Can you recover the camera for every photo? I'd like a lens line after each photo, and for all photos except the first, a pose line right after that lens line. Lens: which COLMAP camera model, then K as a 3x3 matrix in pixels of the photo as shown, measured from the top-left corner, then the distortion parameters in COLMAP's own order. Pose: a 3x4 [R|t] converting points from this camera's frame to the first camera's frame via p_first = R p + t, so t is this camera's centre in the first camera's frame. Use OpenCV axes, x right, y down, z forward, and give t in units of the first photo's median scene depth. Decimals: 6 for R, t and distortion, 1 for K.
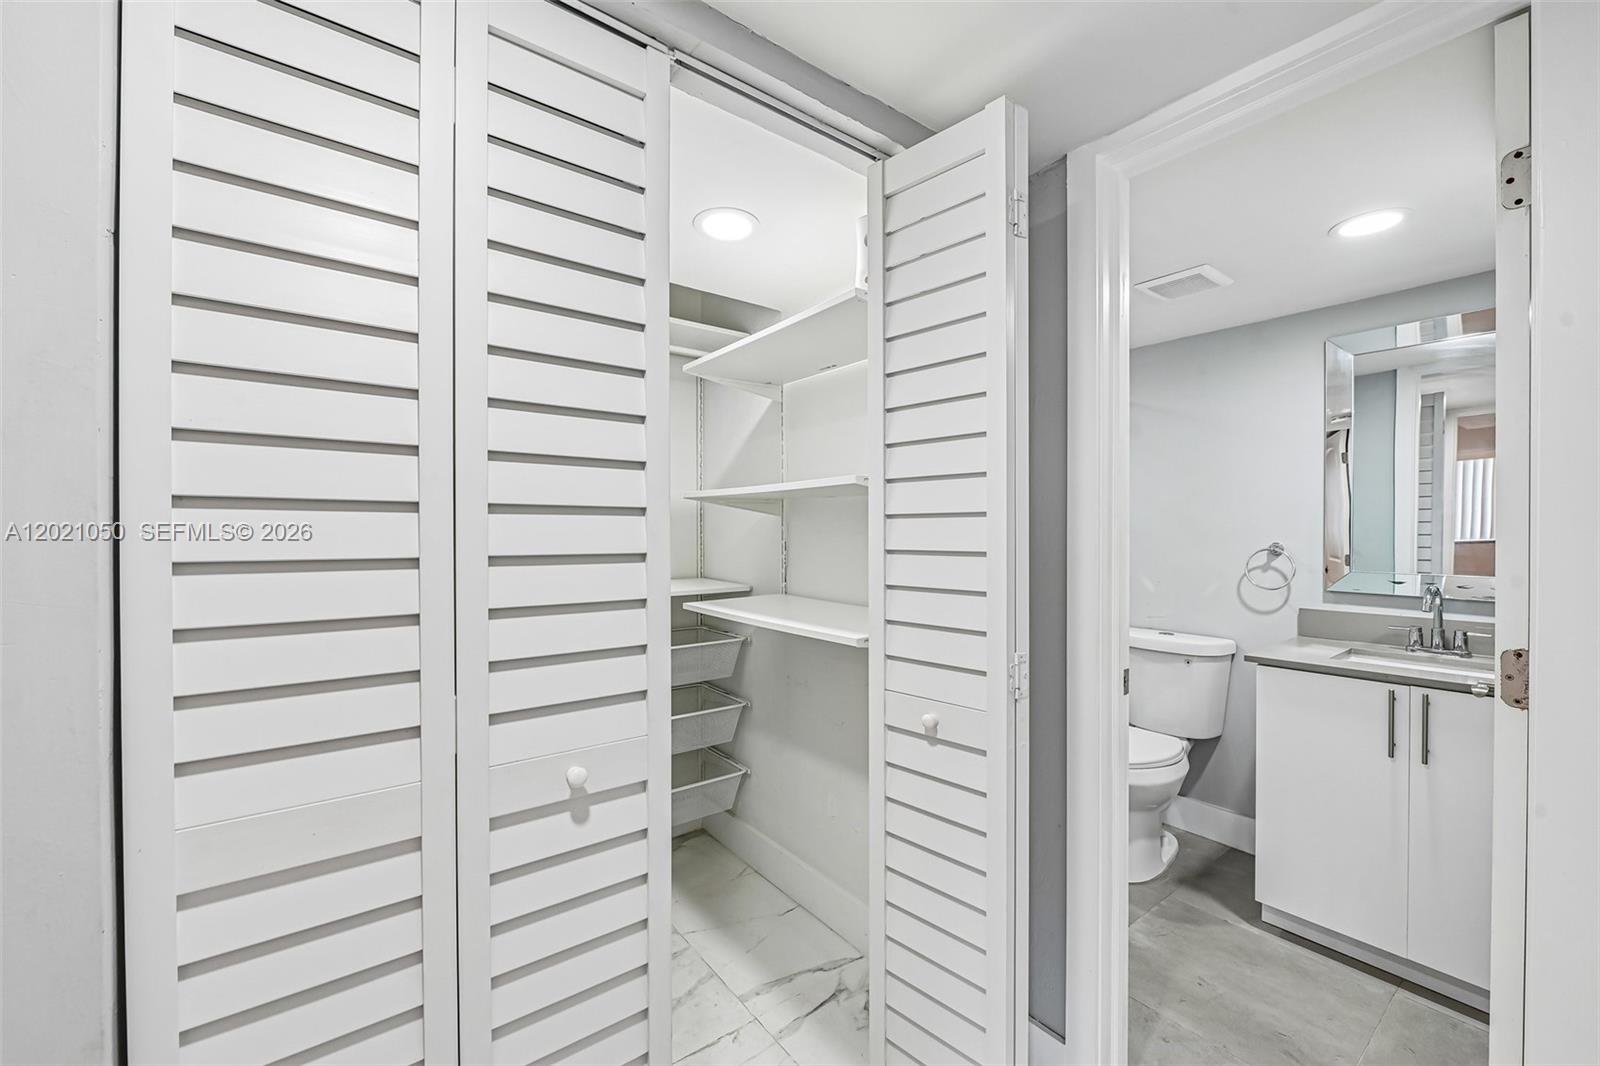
lens RADIAL K [[642.4, 0, 804.2], [0, 642.4, 536.0], [0, 0, 1]] dist [-0.000554, -0.000432]
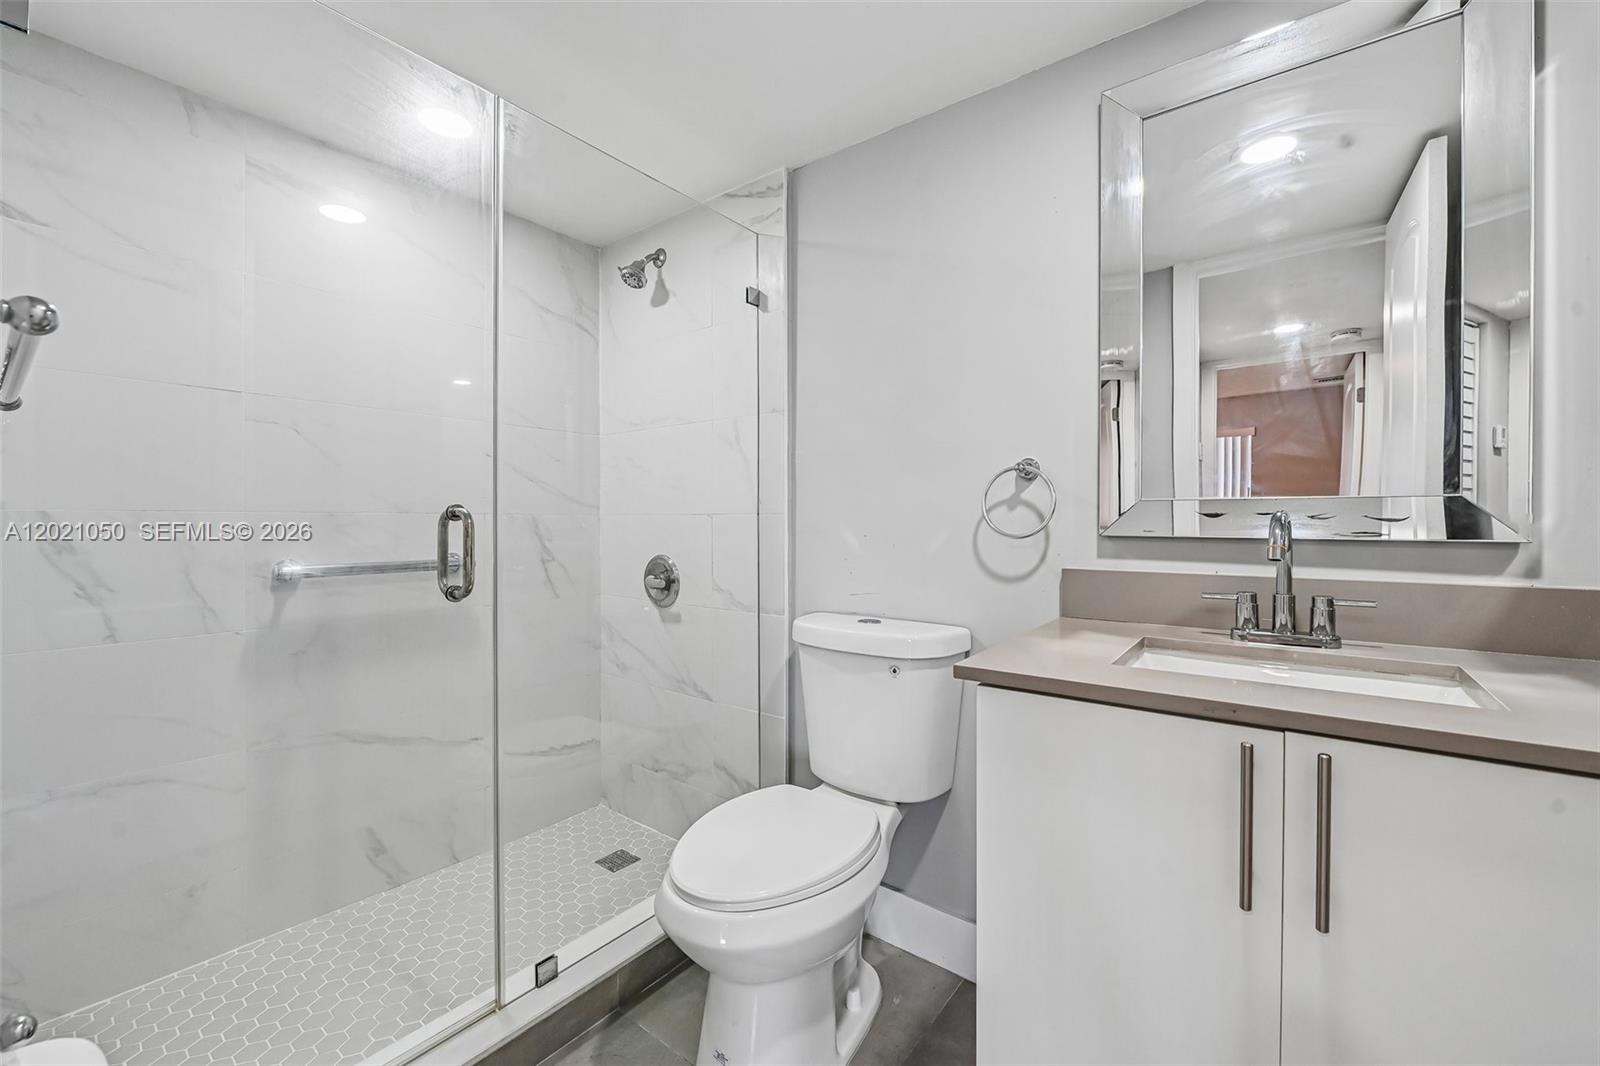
lens RADIAL K [[655.2, 0, 796.3], [0, 655.2, 527.5], [0, 0, 1]] dist [-0.001493, -0.000707]
pose [[0.968051, -0.000501, 0.250754, 0.395613], [0.001298, 0.999995, -0.003011, 0.077079], [-0.250751, 0.003240, 0.968046, 0.494771]]
